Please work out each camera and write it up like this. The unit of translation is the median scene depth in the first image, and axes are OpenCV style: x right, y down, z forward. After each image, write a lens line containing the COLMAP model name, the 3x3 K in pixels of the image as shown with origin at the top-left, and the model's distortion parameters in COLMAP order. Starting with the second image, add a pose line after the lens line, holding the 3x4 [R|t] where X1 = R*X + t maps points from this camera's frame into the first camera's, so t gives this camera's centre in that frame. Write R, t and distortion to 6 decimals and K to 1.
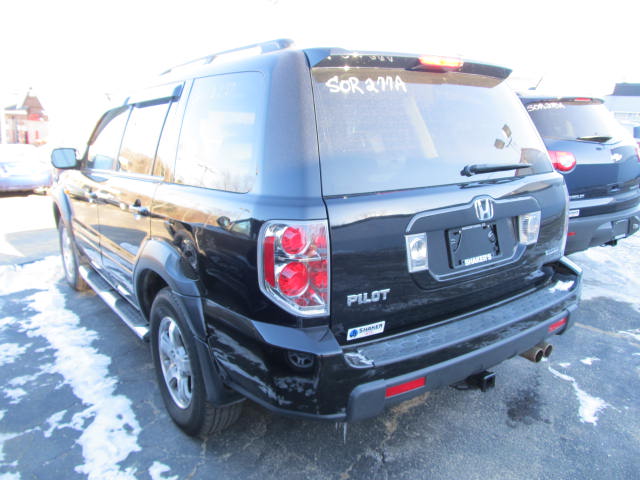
lens RADIAL K [[523.1, 0, 320.0], [0, 523.1, 240.0], [0, 0, 1]] dist [-0.072343, 0.012874]
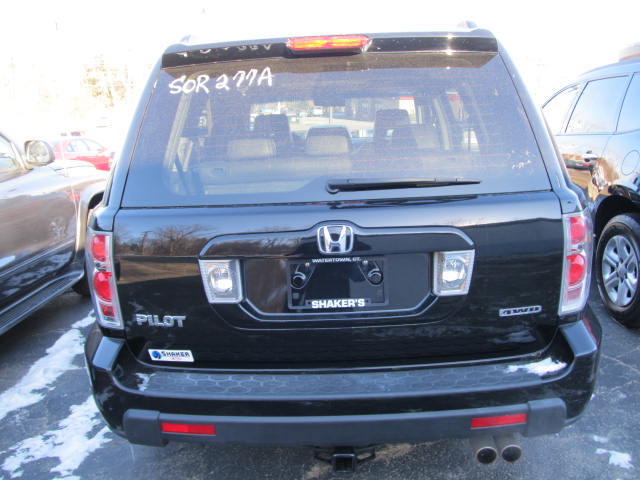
lens RADIAL K [[523.1, 0, 320.0], [0, 523.1, 240.0], [0, 0, 1]] dist [-0.072343, 0.012874]
pose [[0.812759, 0.125967, -0.568818, 0.752826], [-0.101533, 0.992030, 0.074613, -0.116397], [0.573684, -0.002889, 0.819072, 0.380592]]
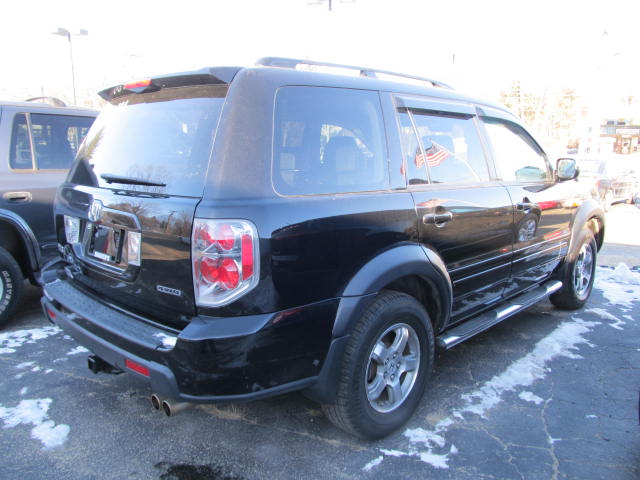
lens RADIAL K [[523.1, 0, 320.0], [0, 523.1, 240.0], [0, 0, 1]] dist [-0.072343, 0.012874]
pose [[0.196167, 0.192891, -0.961411, 1.588178], [-0.215336, 0.965002, 0.149674, -0.290571], [0.956634, 0.177665, 0.230837, 1.273084]]
